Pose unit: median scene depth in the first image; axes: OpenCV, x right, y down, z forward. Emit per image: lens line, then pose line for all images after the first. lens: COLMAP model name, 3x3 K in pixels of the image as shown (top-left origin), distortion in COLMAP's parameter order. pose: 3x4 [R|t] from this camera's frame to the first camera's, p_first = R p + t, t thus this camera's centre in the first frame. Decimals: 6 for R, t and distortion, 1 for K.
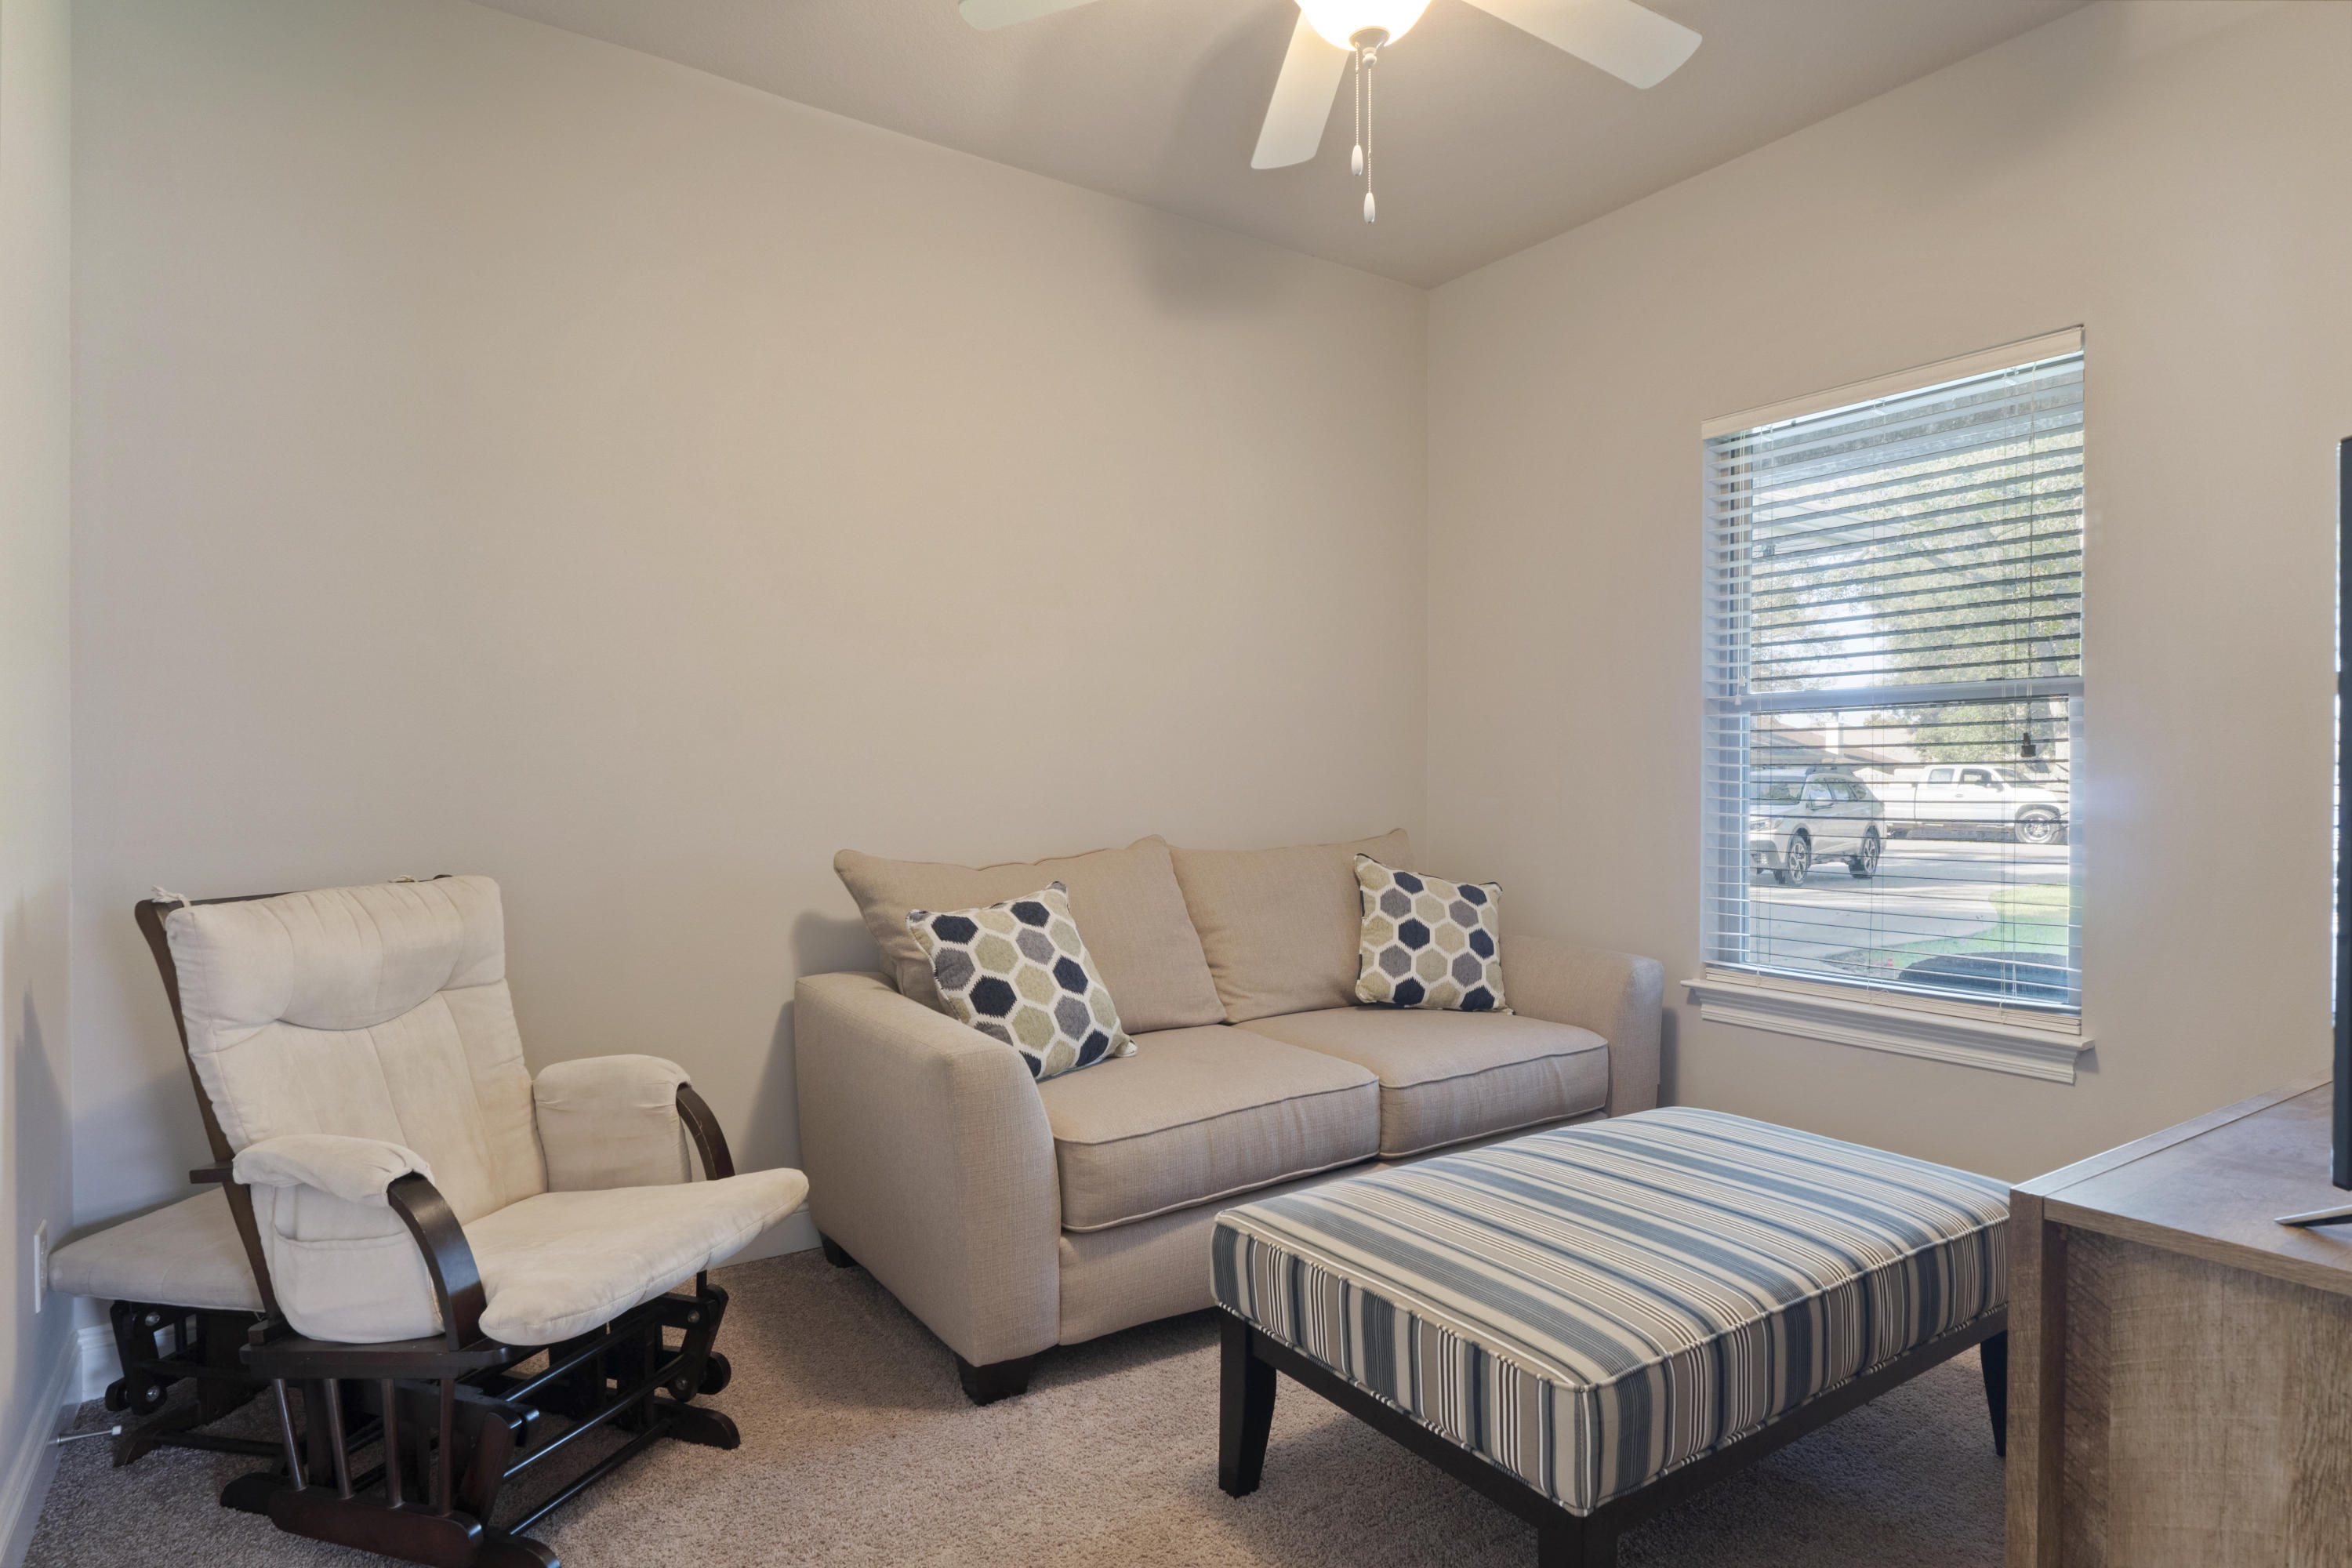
lens RADIAL K [[1308.3, 0, 1162.7], [0, 1308.3, 783.9], [0, 0, 1]] dist [-0.001130, -0.000560]
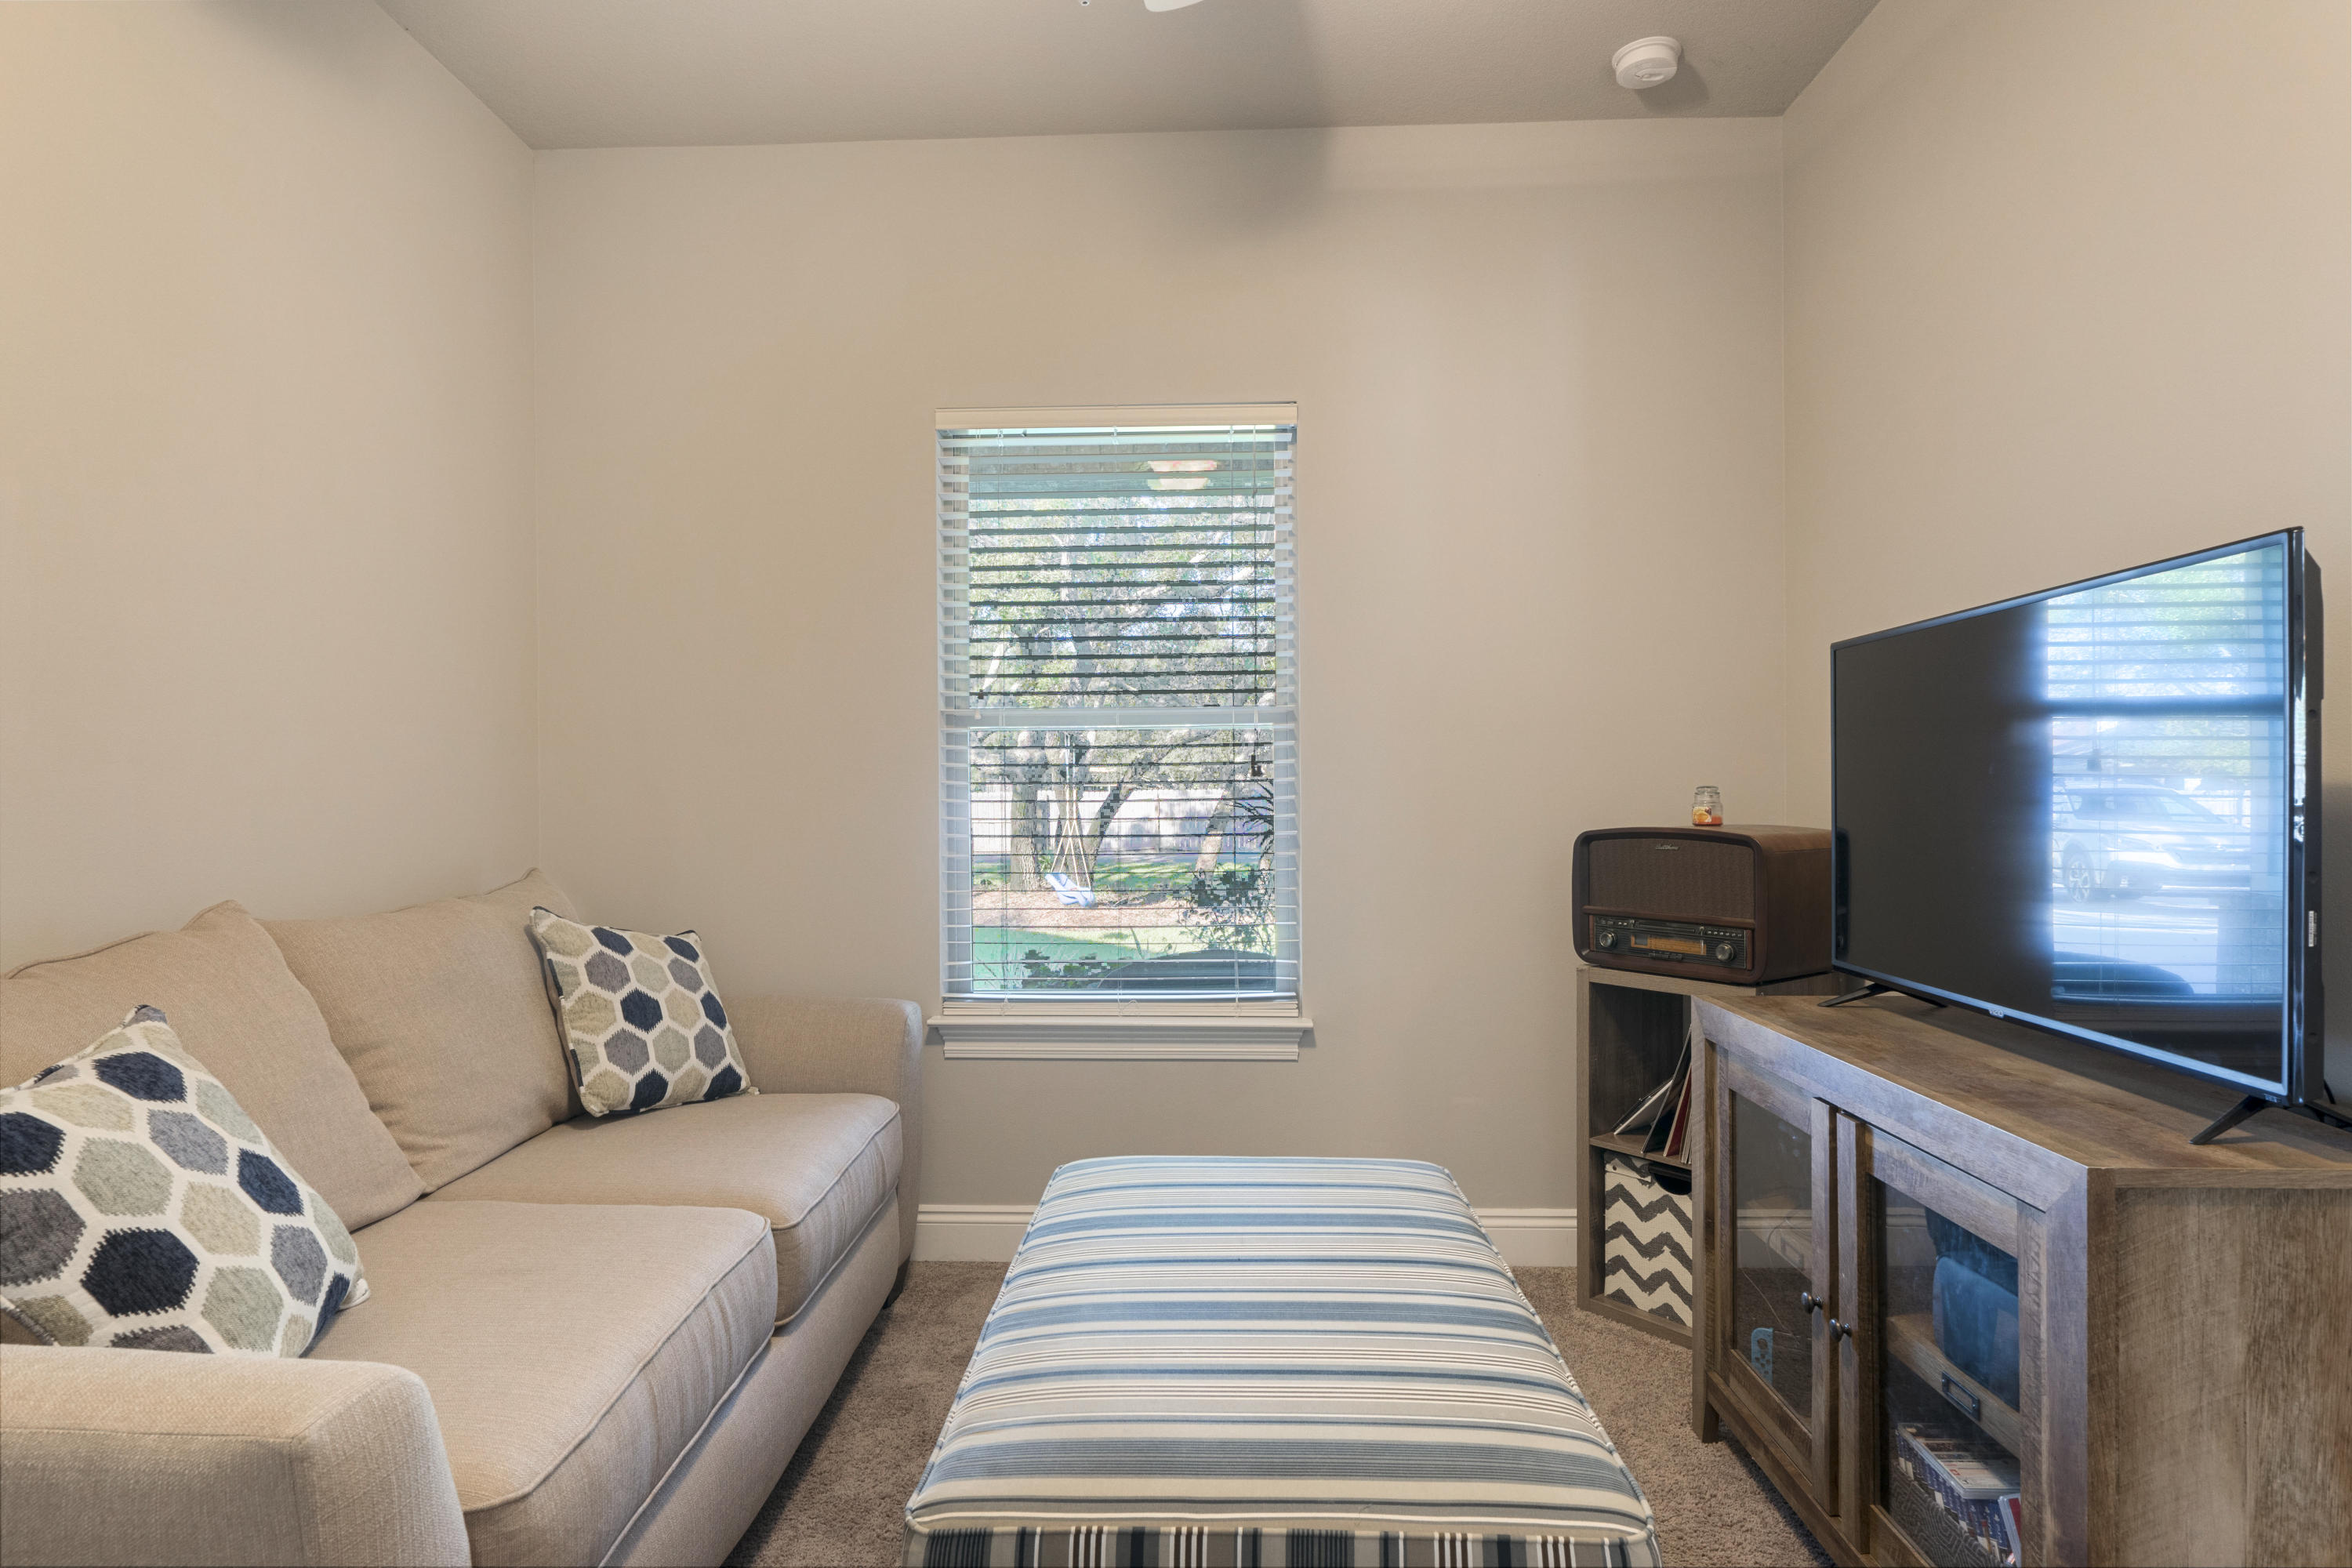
lens RADIAL K [[1278.6, 0, 1167.2], [0, 1278.6, 807.1], [0, 0, 1]] dist [-0.003596, -0.000048]
pose [[0.582024, -0.011234, 0.813094, -0.274623], [0.010379, 0.999926, 0.006385, -0.001961], [-0.813105, 0.004723, 0.582097, 0.420185]]
